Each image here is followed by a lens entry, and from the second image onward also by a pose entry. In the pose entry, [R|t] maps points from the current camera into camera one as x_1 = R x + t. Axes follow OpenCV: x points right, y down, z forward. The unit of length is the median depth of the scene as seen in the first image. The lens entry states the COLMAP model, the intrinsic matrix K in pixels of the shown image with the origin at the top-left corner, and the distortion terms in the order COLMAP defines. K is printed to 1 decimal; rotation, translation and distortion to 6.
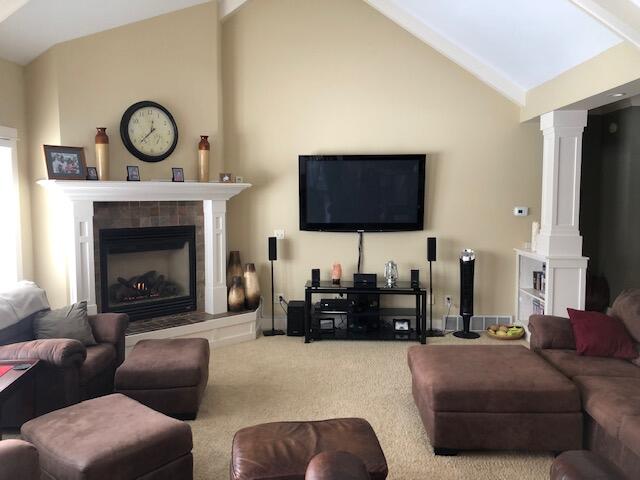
lens RADIAL K [[527.8, 0, 306.8], [0, 527.8, 238.9], [0, 0, 1]] dist [0.012074, 0.004554]
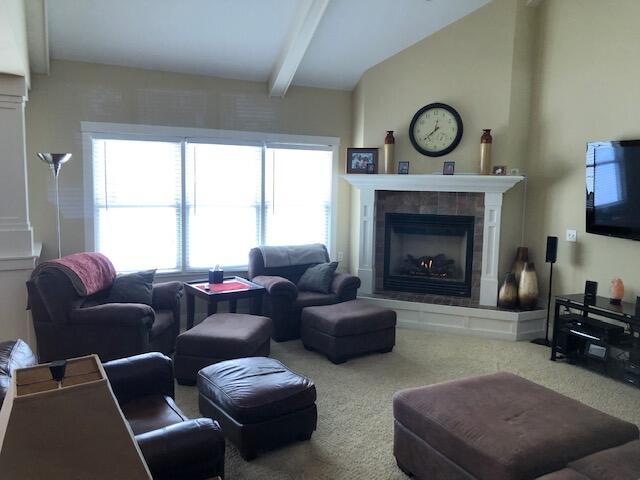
lens RADIAL K [[527.8, 0, 306.8], [0, 527.8, 238.9], [0, 0, 1]] dist [0.012074, 0.004554]
pose [[0.441548, 0.112262, -0.890187, 0.588445], [-0.093588, 0.992492, 0.078743, -0.033416], [0.892343, 0.048542, 0.448739, 0.245310]]
